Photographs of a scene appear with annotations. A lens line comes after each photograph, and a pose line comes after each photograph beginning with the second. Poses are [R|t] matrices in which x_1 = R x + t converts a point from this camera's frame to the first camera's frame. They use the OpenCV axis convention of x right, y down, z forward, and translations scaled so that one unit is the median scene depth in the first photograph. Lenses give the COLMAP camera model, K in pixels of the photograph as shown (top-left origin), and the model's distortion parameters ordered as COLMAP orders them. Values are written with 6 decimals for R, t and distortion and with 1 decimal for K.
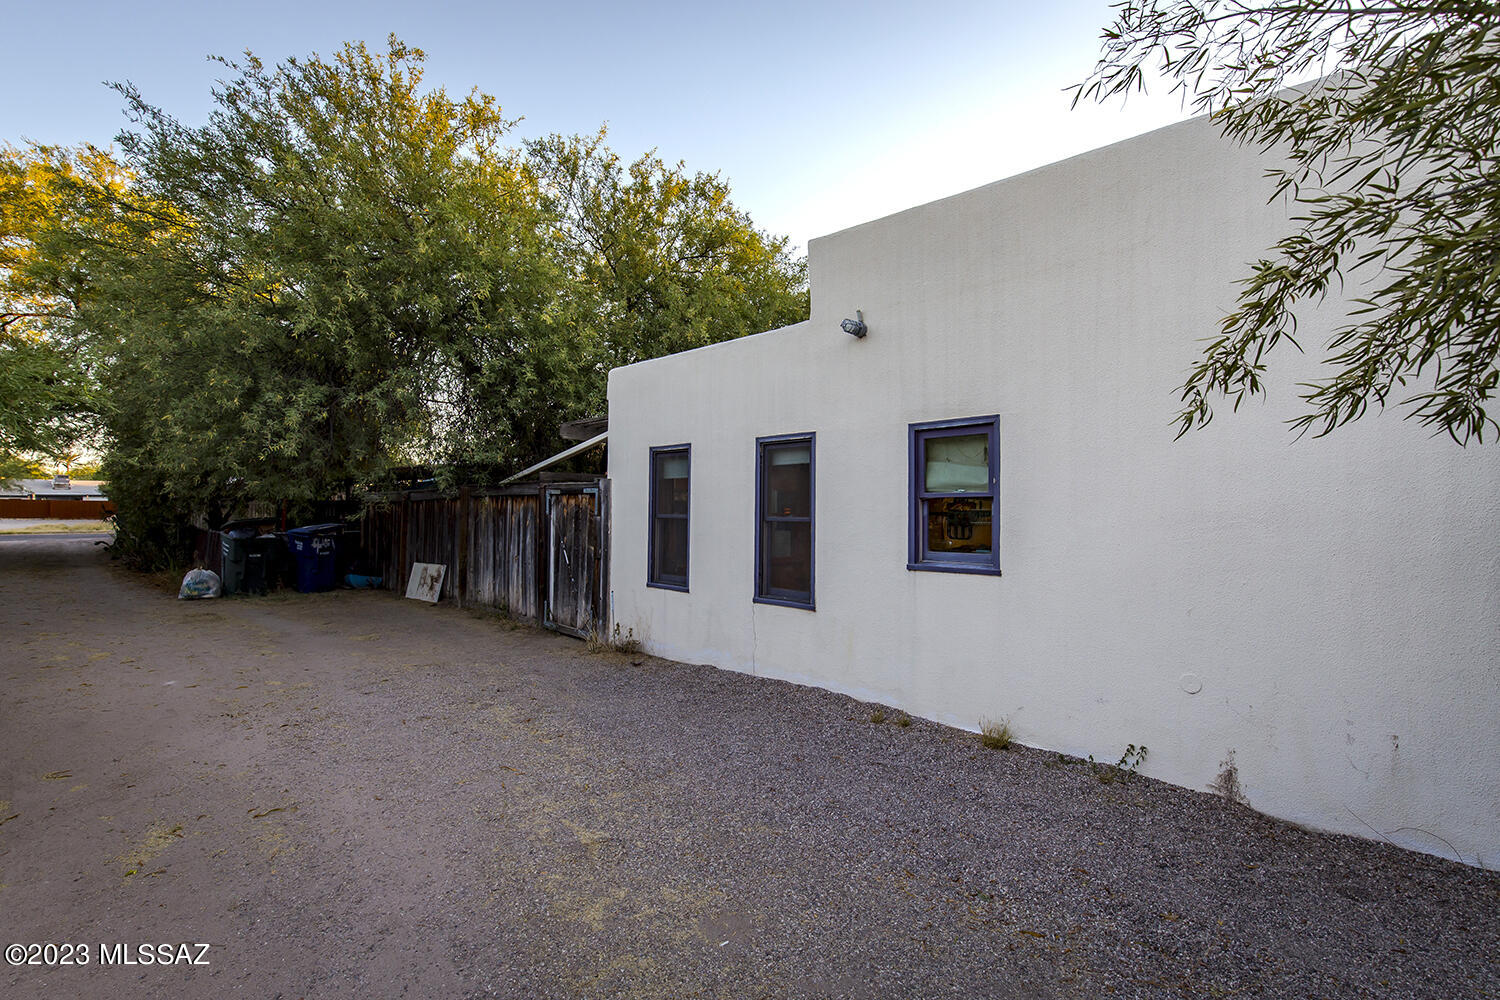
lens RADIAL K [[679.4, 0, 736.4], [0, 679.4, 501.4], [0, 0, 1]] dist [0.006701, -0.000477]
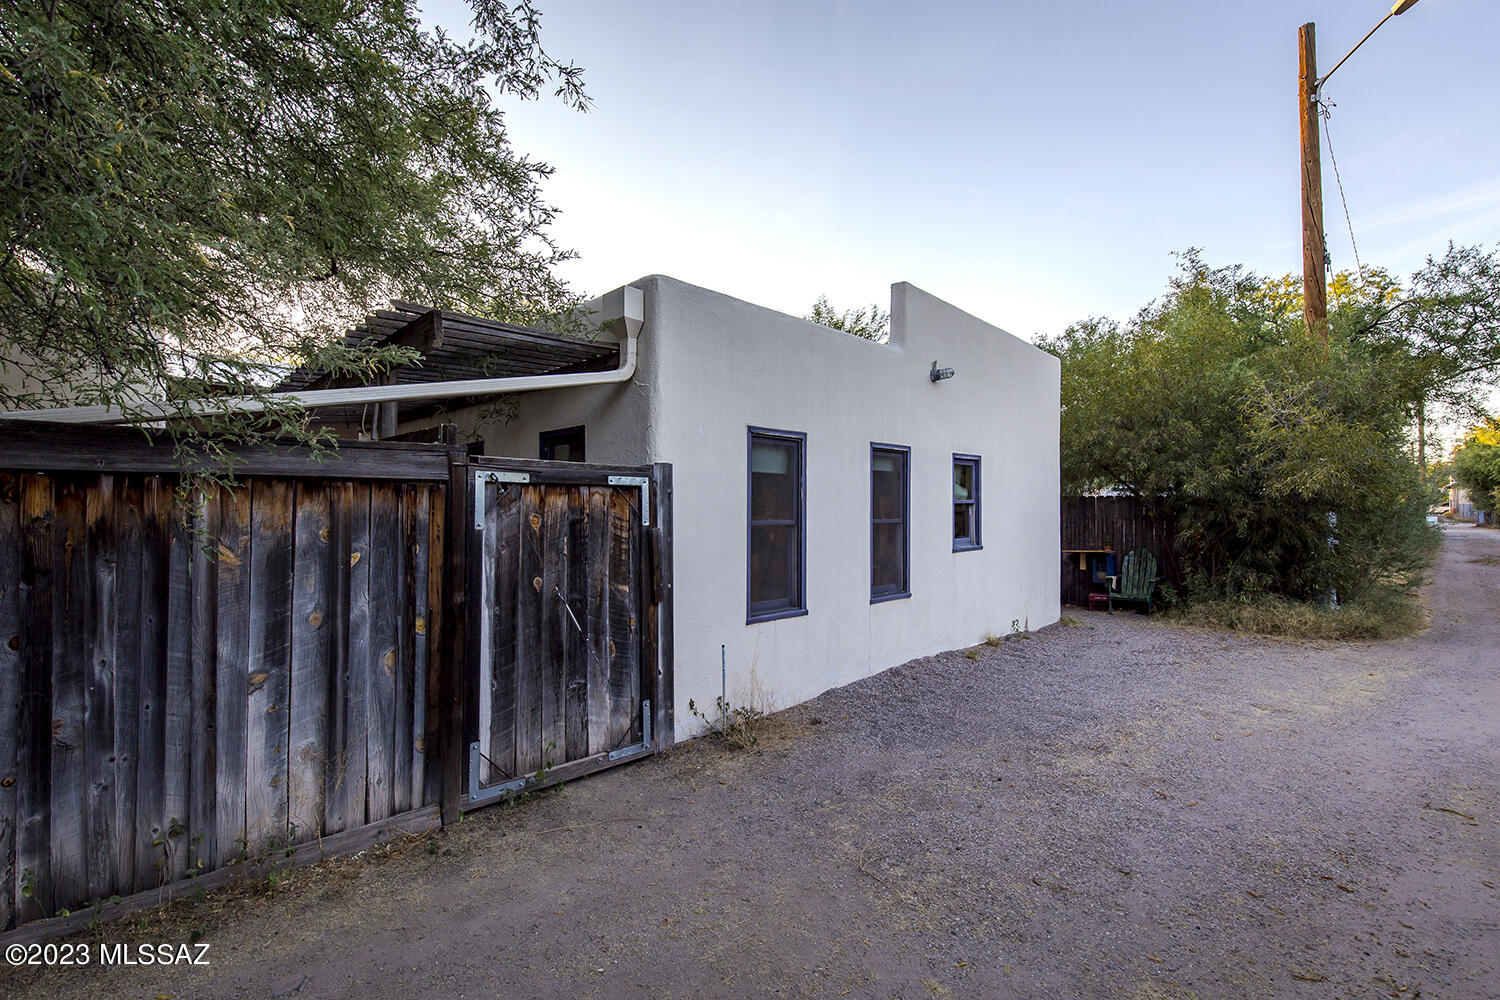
lens RADIAL K [[679.4, 0, 736.5], [0, 679.4, 500.9], [0, 0, 1]] dist [0.006701, -0.000477]
pose [[0.006023, 0.012208, 0.999907, -0.822949], [-0.001989, 0.999924, -0.012196, 0.006614], [-0.999980, -0.001916, 0.006047, 0.996266]]
